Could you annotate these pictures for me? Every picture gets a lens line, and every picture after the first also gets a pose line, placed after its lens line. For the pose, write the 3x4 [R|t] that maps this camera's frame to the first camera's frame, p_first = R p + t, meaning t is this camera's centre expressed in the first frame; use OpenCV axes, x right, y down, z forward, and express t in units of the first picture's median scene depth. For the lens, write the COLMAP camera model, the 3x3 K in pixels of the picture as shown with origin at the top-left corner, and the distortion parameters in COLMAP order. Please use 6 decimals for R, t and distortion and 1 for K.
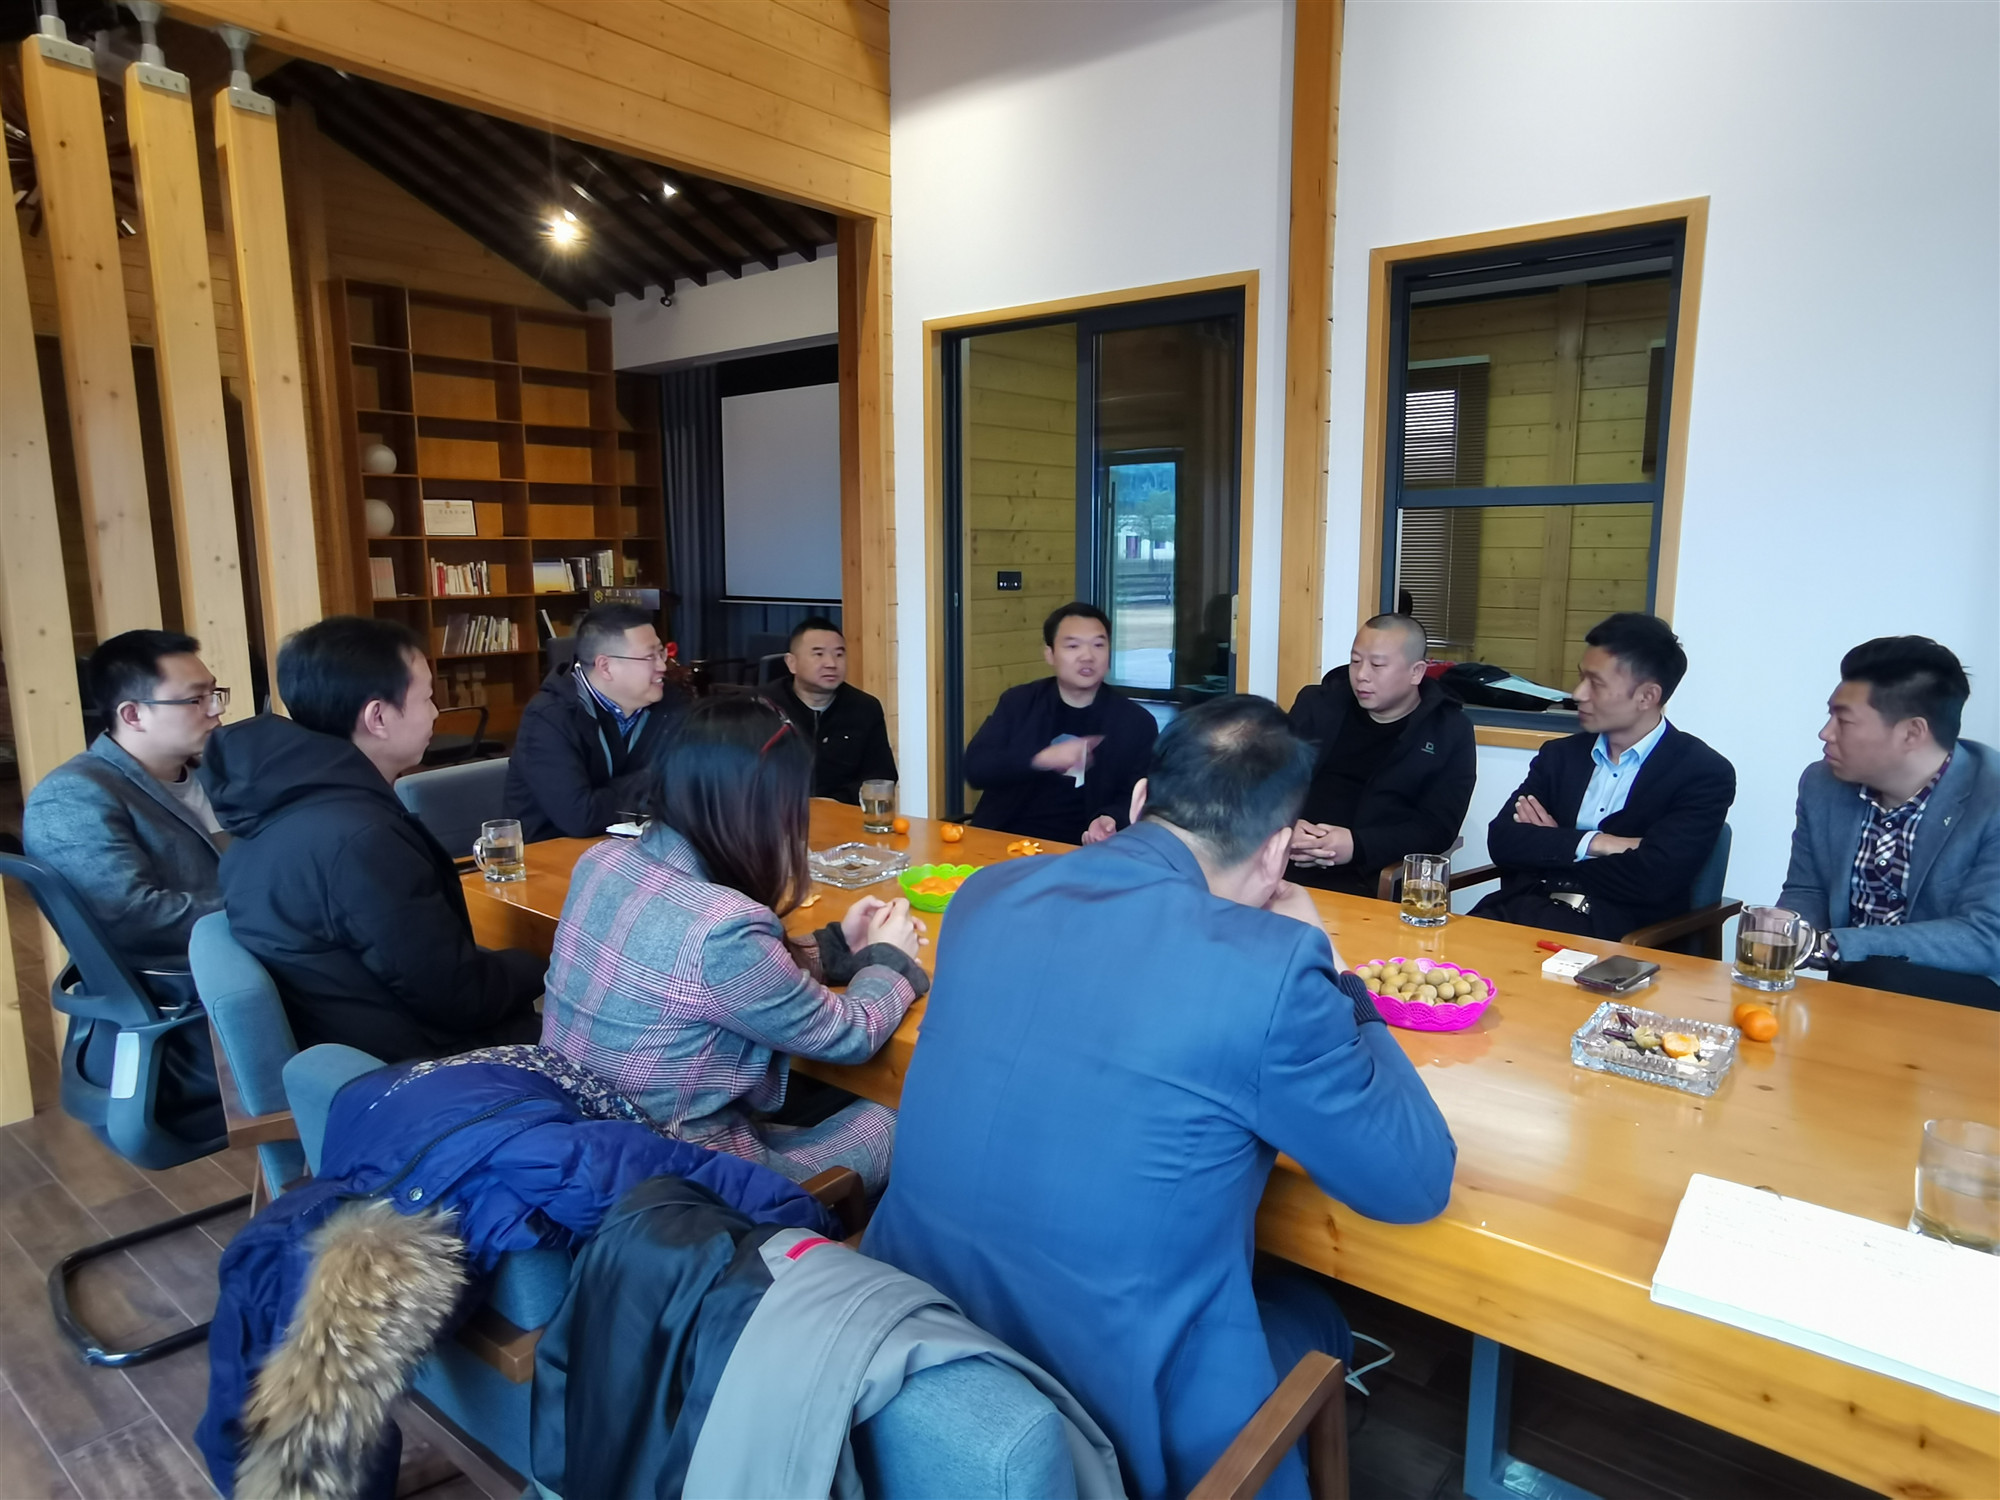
lens RADIAL K [[1189.7, 0, 1003.8], [0, 1189.7, 732.4], [0, 0, 1]] dist [-0.043182, 0.000320]
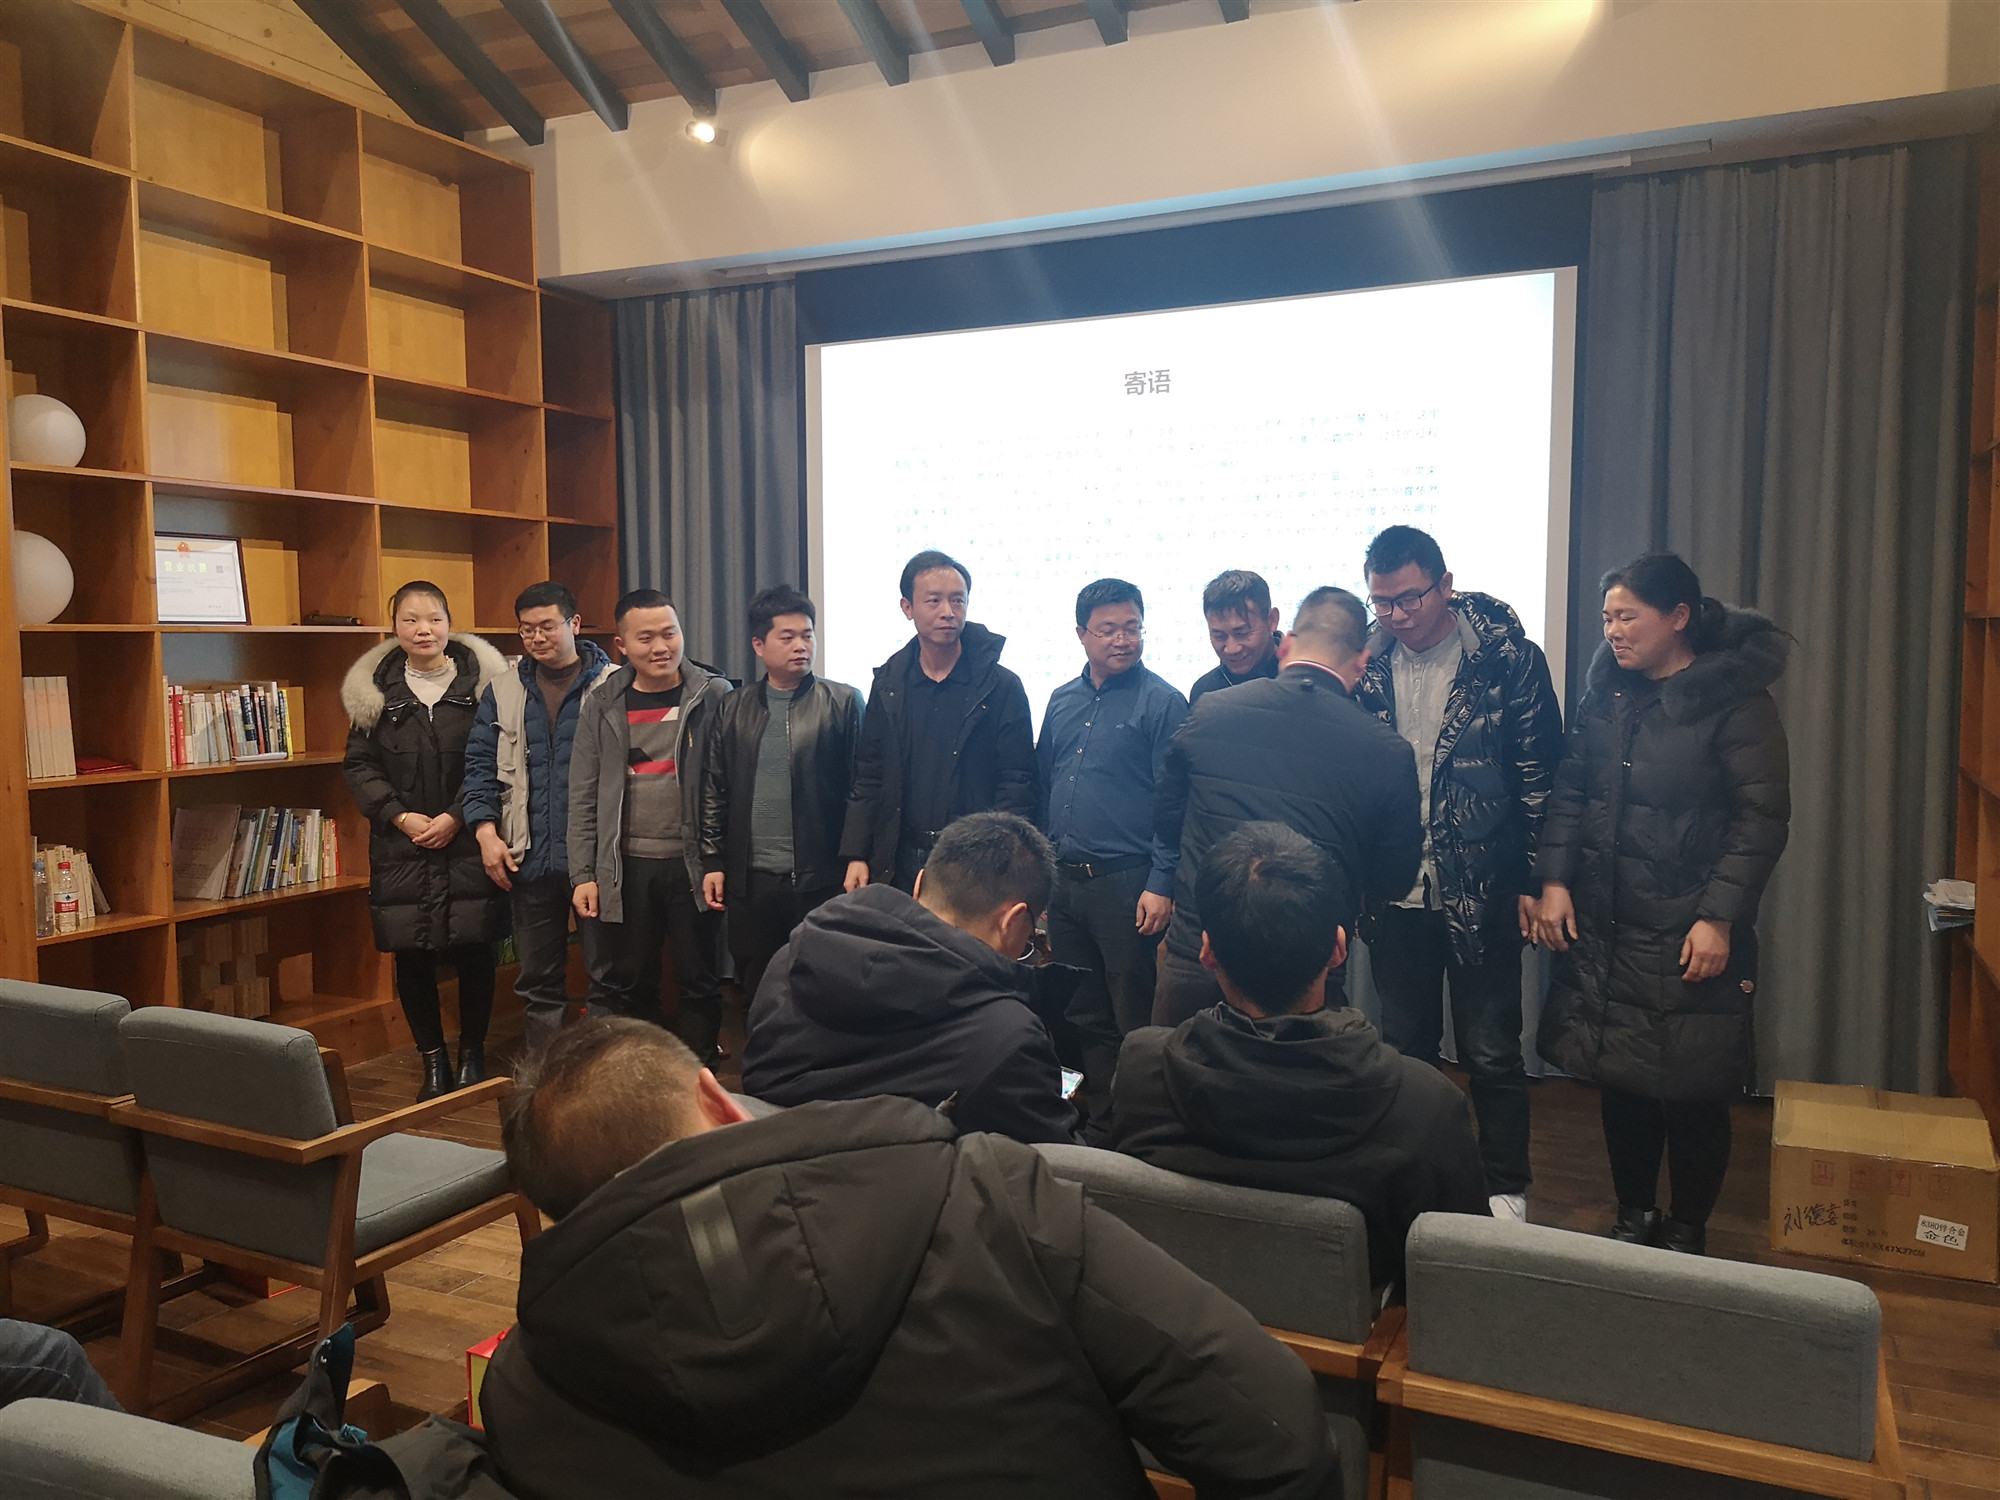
lens RADIAL K [[1530.1, 0, 1000.0], [0, 1530.1, 750.0], [0, 0, 1]] dist [0.106386, -0.141886]
pose [[0.974315, -0.016367, 0.224595, -0.305653], [0.034399, 0.996468, -0.076610, -0.066782], [-0.222548, 0.082368, 0.971436, 0.384009]]
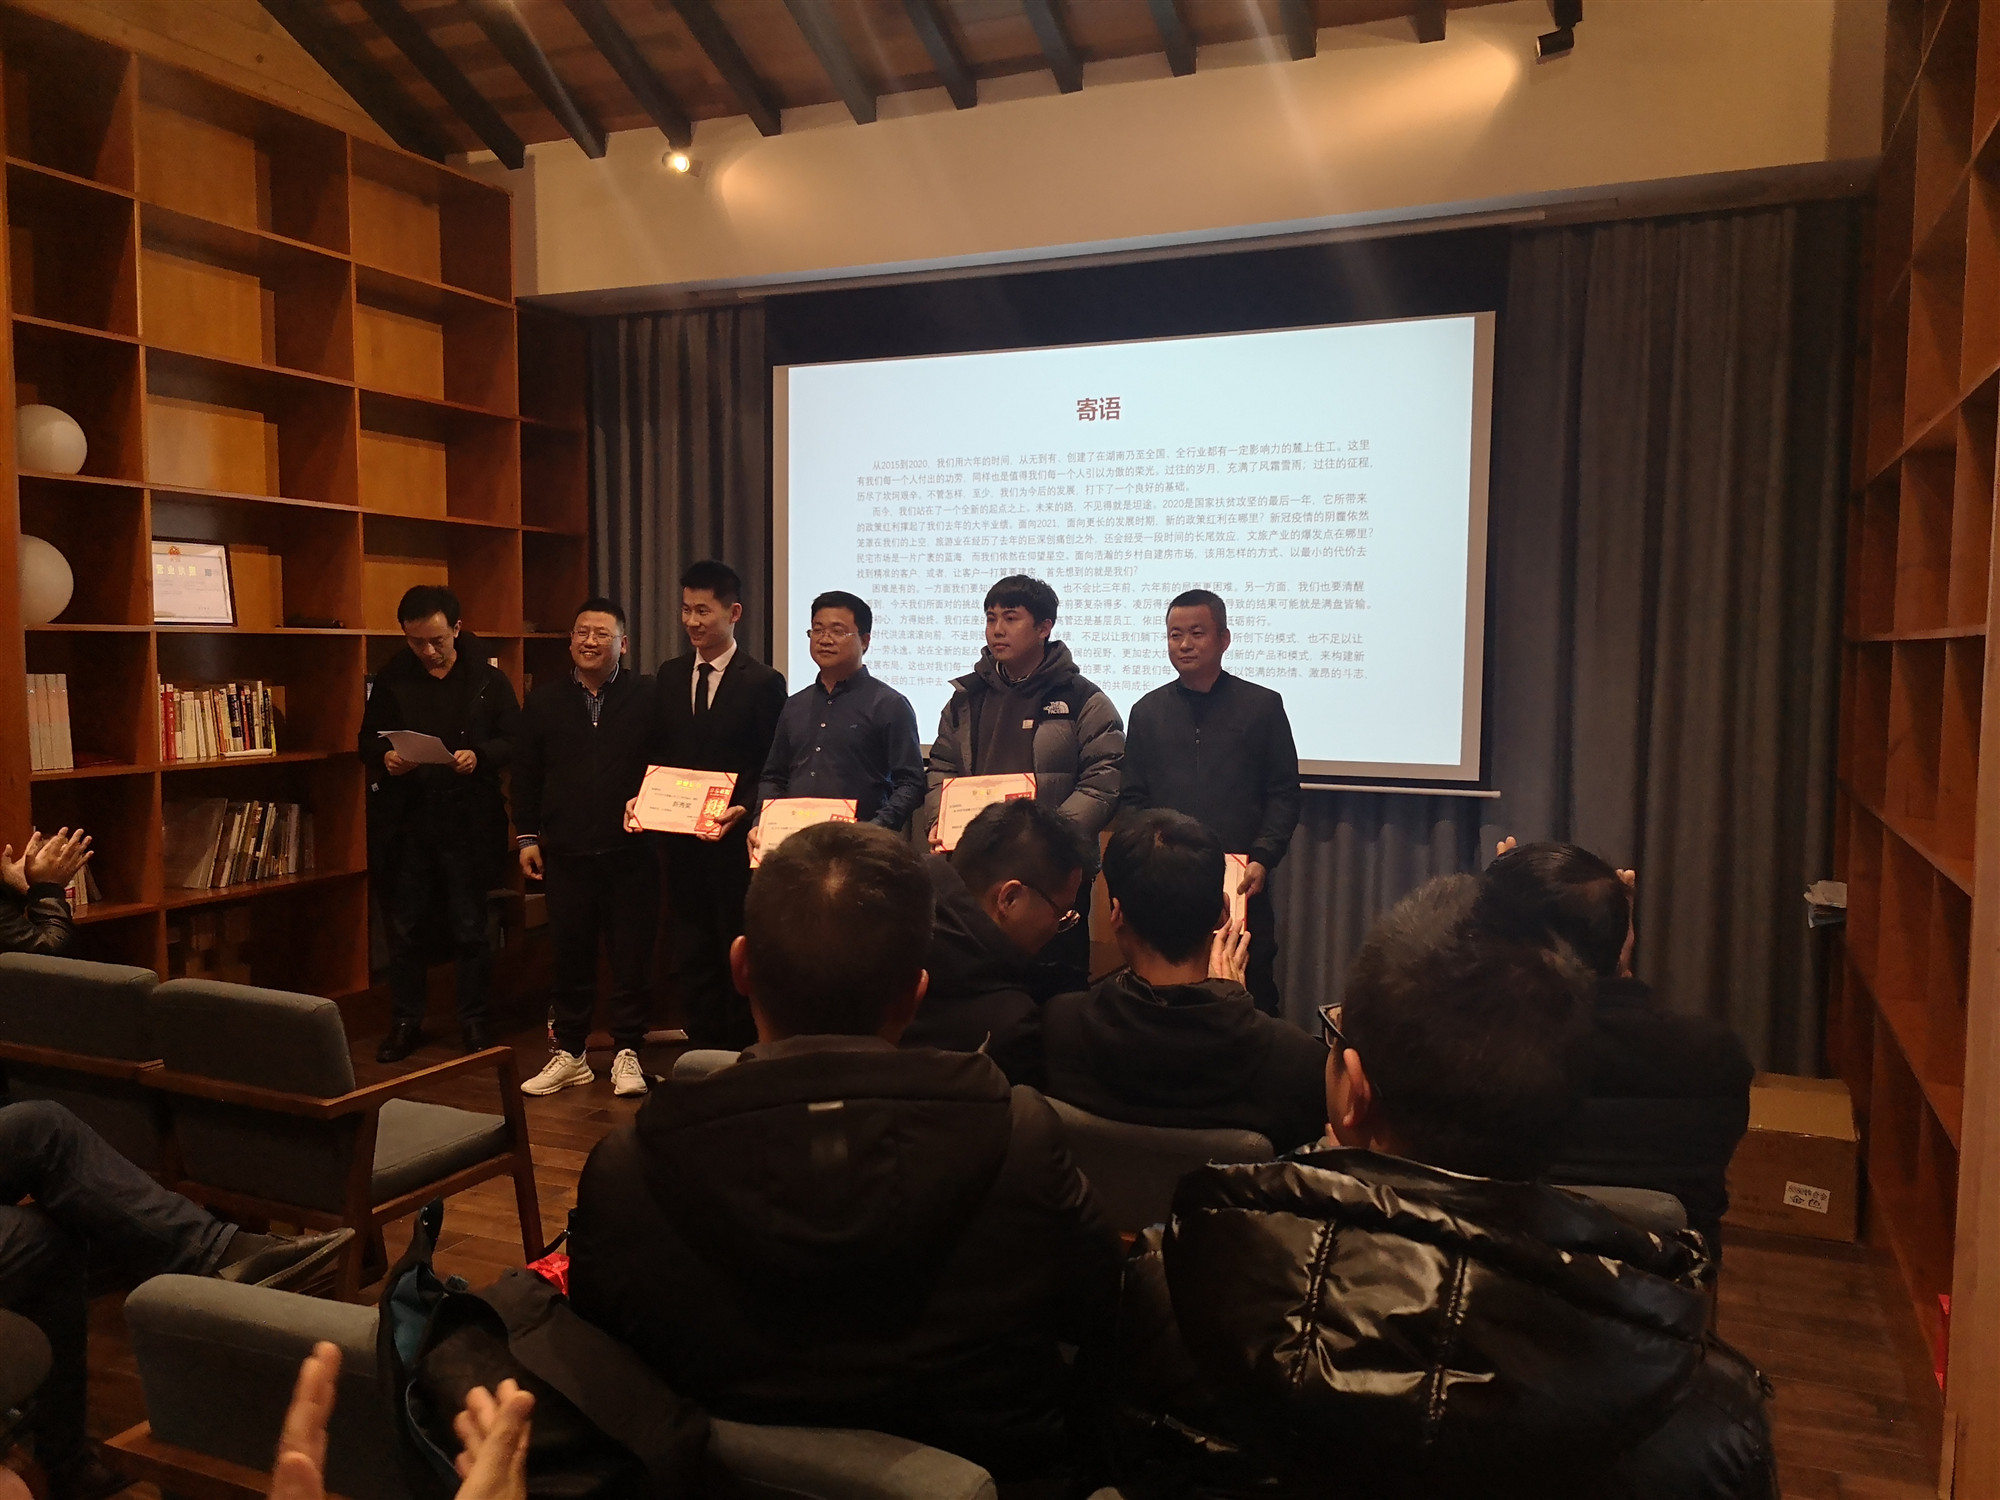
lens RADIAL K [[1540.6, 0, 1004.5], [0, 1540.6, 751.2], [0, 0, 1]] dist [0.065472, -0.085253]
pose [[0.965807, -0.004911, 0.259217, -0.315717], [0.026209, 0.996548, -0.078773, -0.063499], [-0.257935, 0.082873, 0.962601, 0.351360]]
